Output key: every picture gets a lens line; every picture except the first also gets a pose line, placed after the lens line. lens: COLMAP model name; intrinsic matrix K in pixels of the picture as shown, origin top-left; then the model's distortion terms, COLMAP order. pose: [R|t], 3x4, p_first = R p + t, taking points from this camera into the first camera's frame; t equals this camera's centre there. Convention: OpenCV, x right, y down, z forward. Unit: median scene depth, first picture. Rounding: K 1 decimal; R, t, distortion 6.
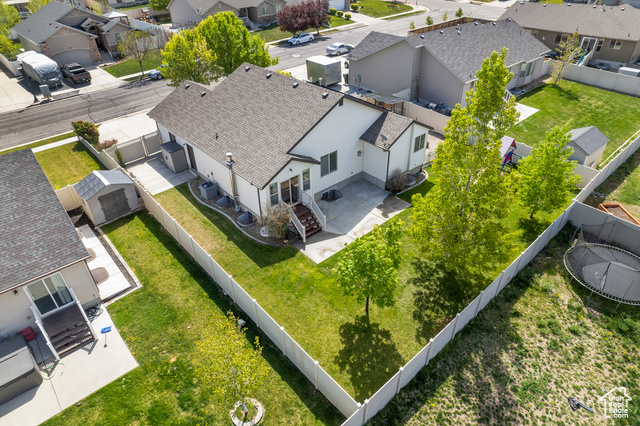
lens RADIAL K [[405.9, 0, 321.4], [0, 405.9, 215.8], [0, 0, 1]] dist [-0.076010, 0.067999]
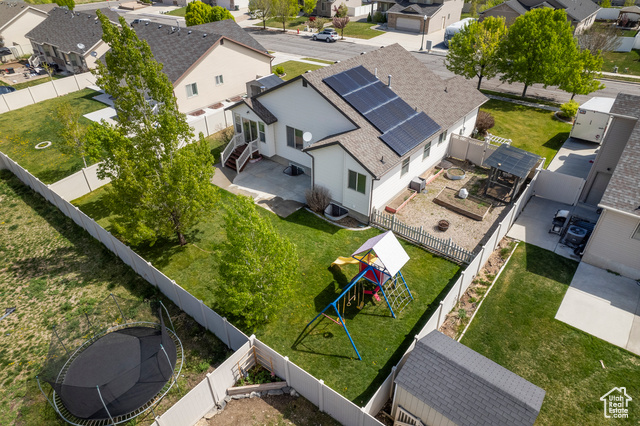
lens RADIAL K [[405.9, 0, 321.4], [0, 405.9, 215.8], [0, 0, 1]] dist [-0.076010, 0.067999]
pose [[0.156248, 0.580044, -0.799459, 0.919534], [-0.563770, 0.716974, 0.410013, -0.428465], [0.811018, 0.386648, 0.439038, 0.663146]]
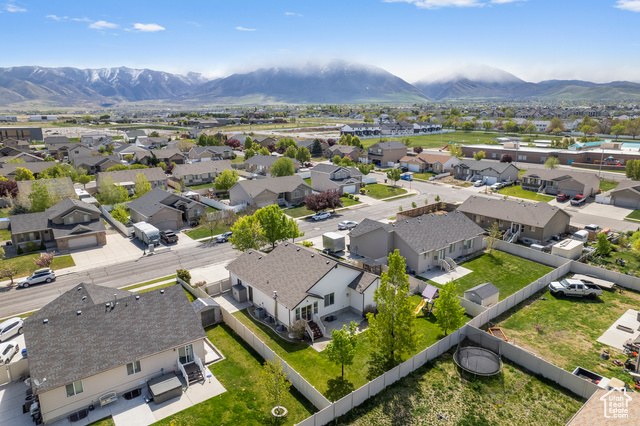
lens RADIAL K [[405.9, 0, 321.4], [0, 405.9, 215.8], [0, 0, 1]] dist [-0.076010, 0.067999]
pose [[0.998011, 0.023632, -0.058447, 0.076533], [-0.043072, 0.932569, -0.358414, 0.160248], [0.046036, 0.360218, 0.931731, -0.761943]]
